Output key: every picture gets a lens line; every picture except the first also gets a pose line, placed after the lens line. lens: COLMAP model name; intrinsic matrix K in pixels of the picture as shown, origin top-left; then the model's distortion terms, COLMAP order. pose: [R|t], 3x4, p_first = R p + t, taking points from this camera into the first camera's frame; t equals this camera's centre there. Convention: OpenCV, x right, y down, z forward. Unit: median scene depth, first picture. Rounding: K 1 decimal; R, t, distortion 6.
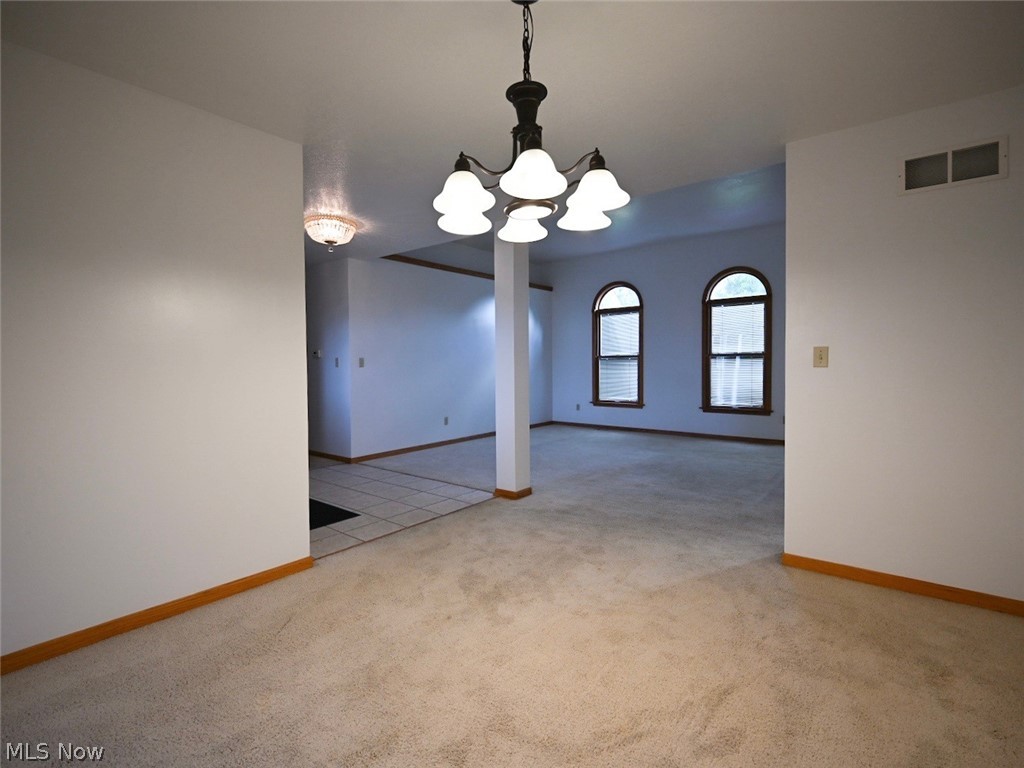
lens RADIAL K [[485.3, 0, 517.5], [0, 485.3, 380.9], [0, 0, 1]] dist [-0.009166, -0.006403]
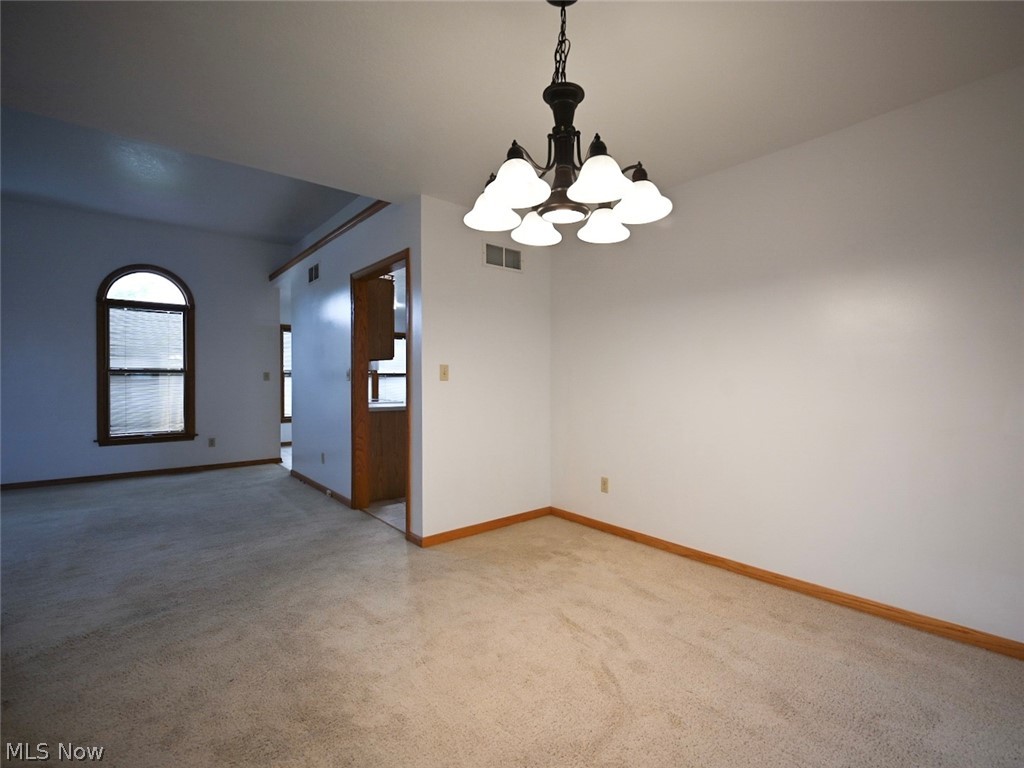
lens RADIAL K [[485.3, 0, 530.5], [0, 485.3, 377.4], [0, 0, 1]] dist [-0.009166, -0.006403]
pose [[0.181257, 0.002140, 0.983433, -0.380938], [0.043600, 0.998997, -0.010210, -0.009258], [-0.982469, 0.044728, 0.180982, 0.338591]]
